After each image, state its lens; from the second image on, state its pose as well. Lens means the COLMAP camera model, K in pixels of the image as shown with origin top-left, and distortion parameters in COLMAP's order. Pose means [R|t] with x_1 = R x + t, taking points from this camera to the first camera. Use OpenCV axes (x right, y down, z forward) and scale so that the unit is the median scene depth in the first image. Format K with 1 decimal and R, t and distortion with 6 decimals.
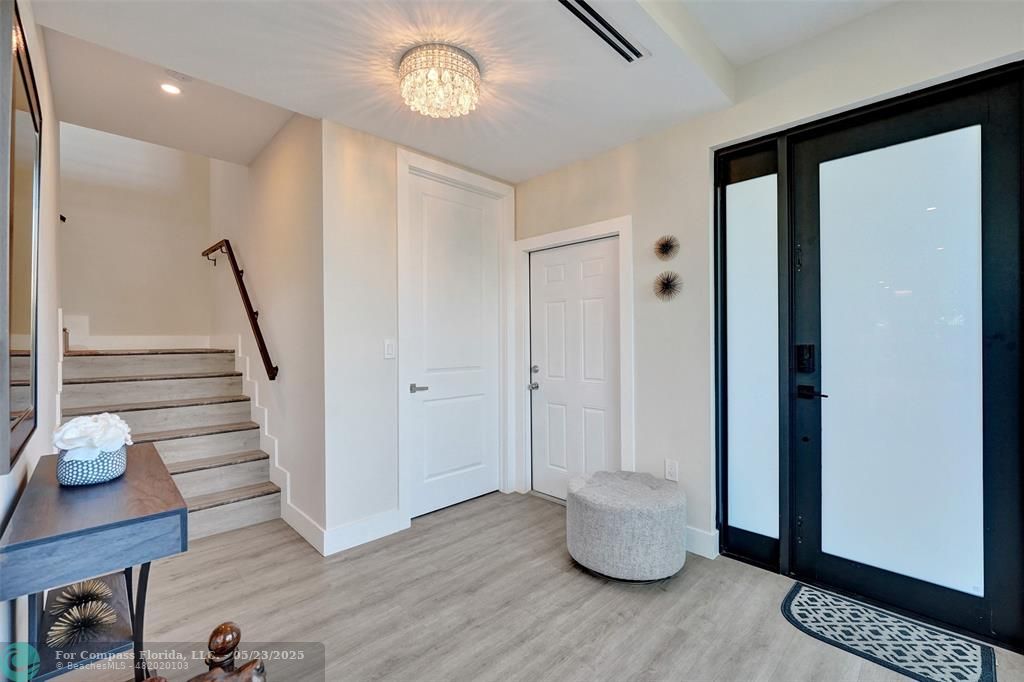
lens RADIAL K [[417.3, 0, 516.0], [0, 417.3, 344.3], [0, 0, 1]] dist [-0.003914, 0.001445]
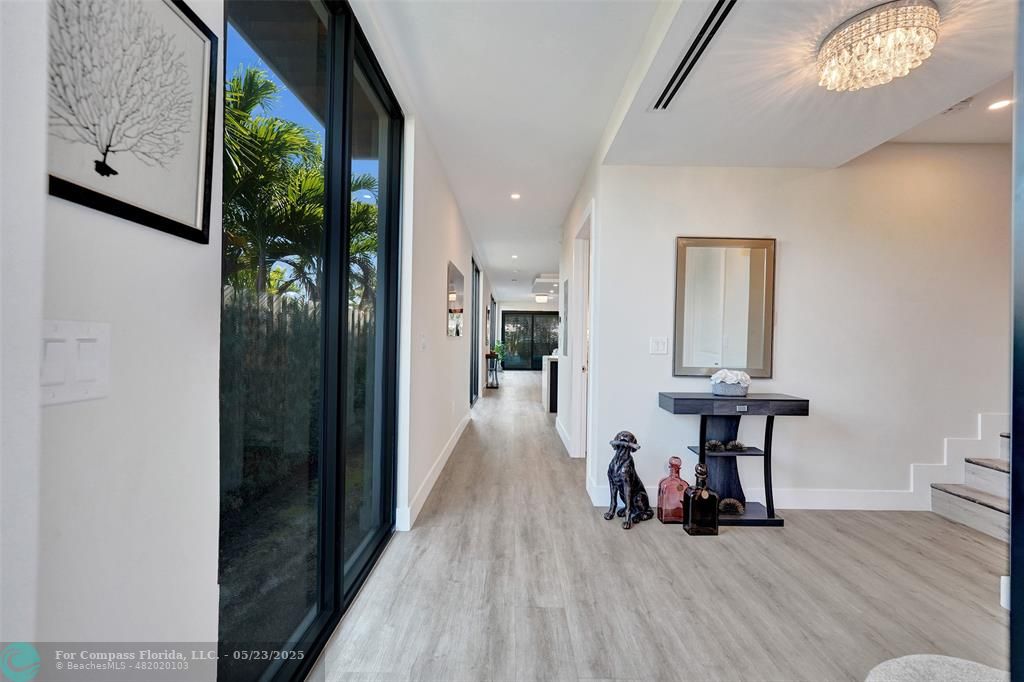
lens RADIAL K [[417.3, 0, 512.5], [0, 417.3, 339.6], [0, 0, 1]] dist [-0.003914, 0.001445]
pose [[-0.707121, -0.008194, -0.707045, 1.035639], [-0.013684, 0.999904, 0.002097, -0.000669], [0.706960, 0.011158, -0.707165, 1.159544]]
